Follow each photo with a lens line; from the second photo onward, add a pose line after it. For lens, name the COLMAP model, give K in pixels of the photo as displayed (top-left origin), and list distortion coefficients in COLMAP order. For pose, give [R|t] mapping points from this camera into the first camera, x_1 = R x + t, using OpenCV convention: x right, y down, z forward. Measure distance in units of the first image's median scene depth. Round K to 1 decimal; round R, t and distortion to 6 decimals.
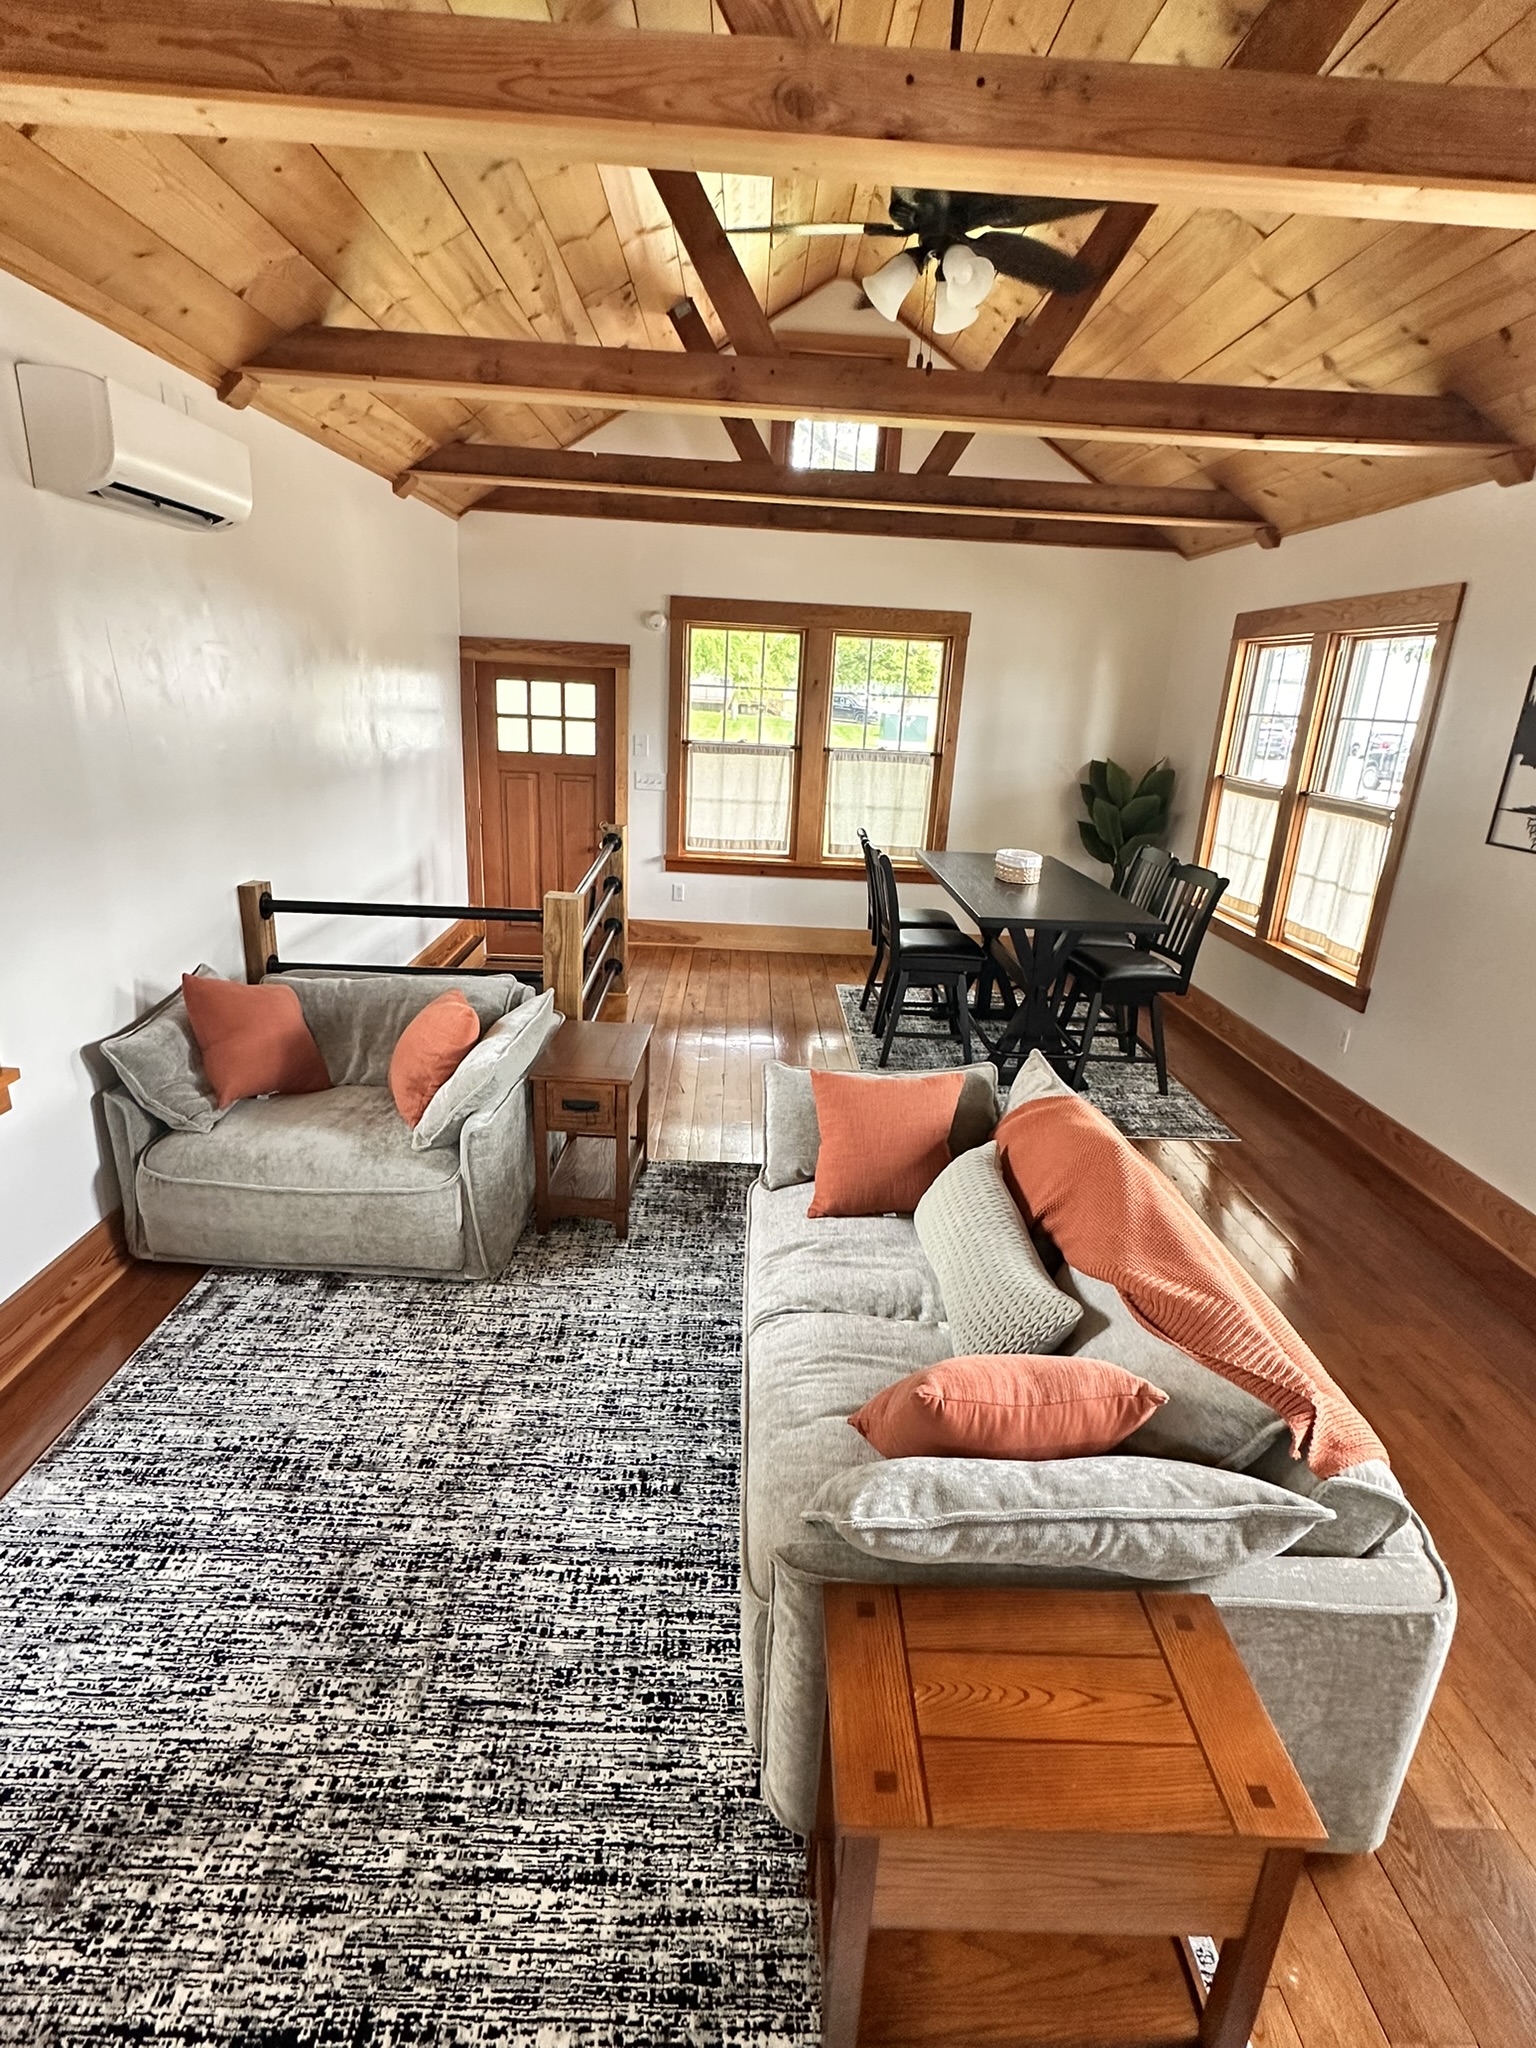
lens RADIAL K [[1020.6, 0, 768.8], [0, 1020.6, 1013.7], [0, 0, 1]] dist [-0.013983, 0.001622]
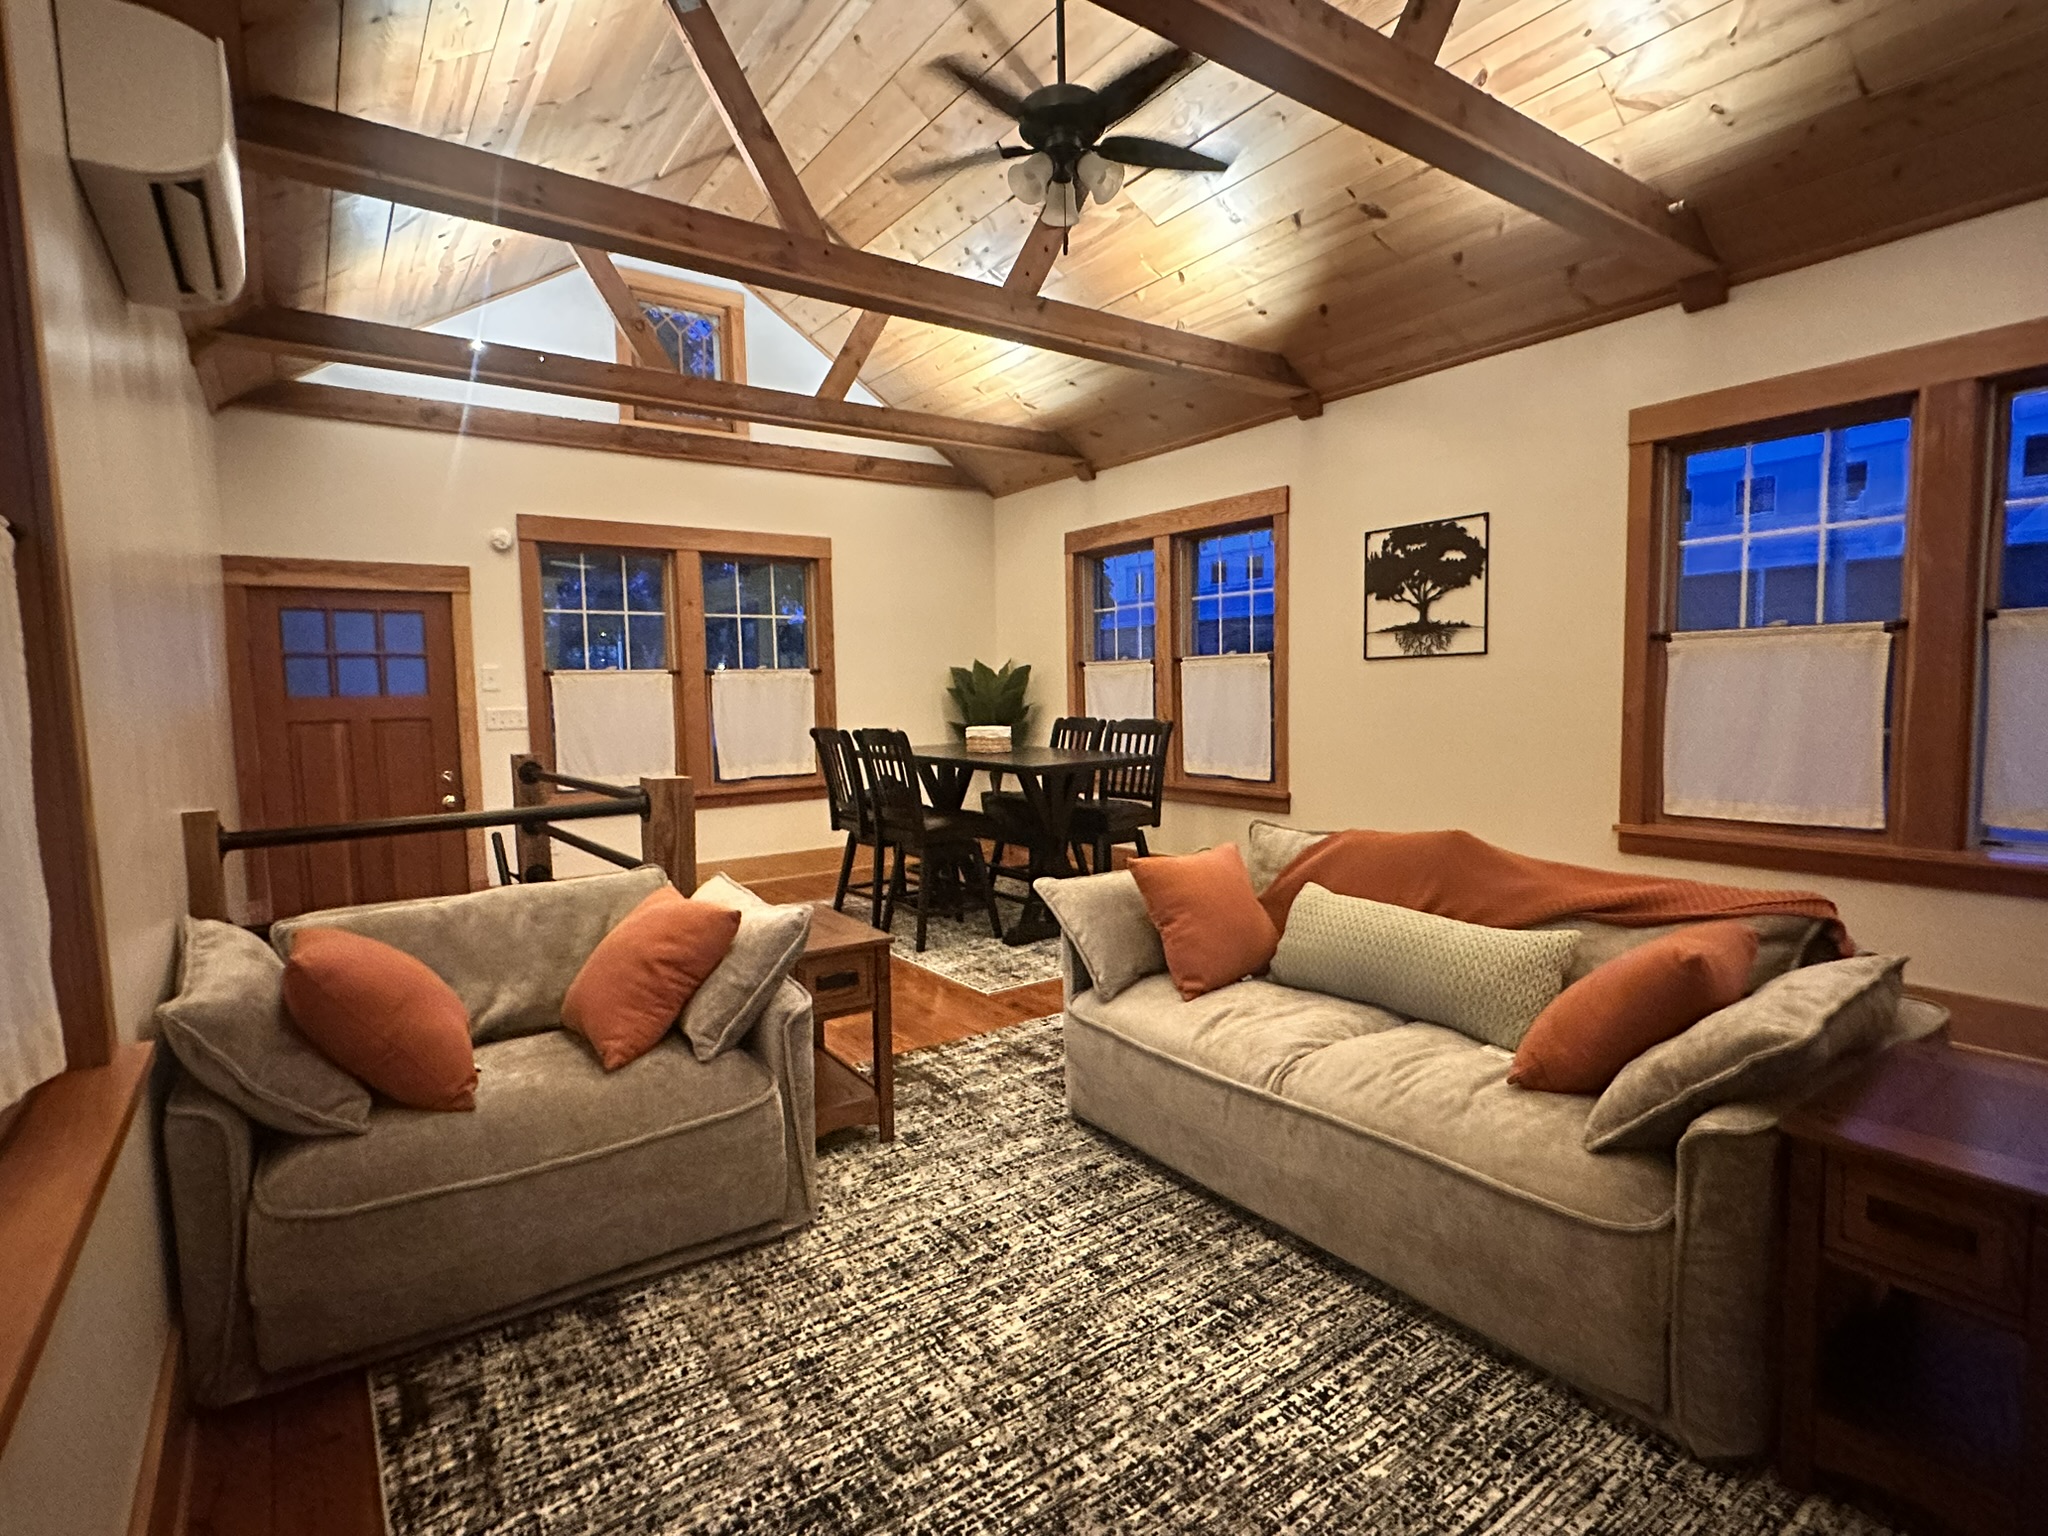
lens RADIAL K [[1020.6, 0, 1019.4], [0, 1020.6, 764.3], [0, 0, 1]] dist [-0.013983, 0.001622]
pose [[0.820909, -0.103870, 0.561533, -0.594360], [0.230459, 0.959947, -0.159343, 0.100523], [-0.522491, 0.260216, 0.811967, 0.240181]]
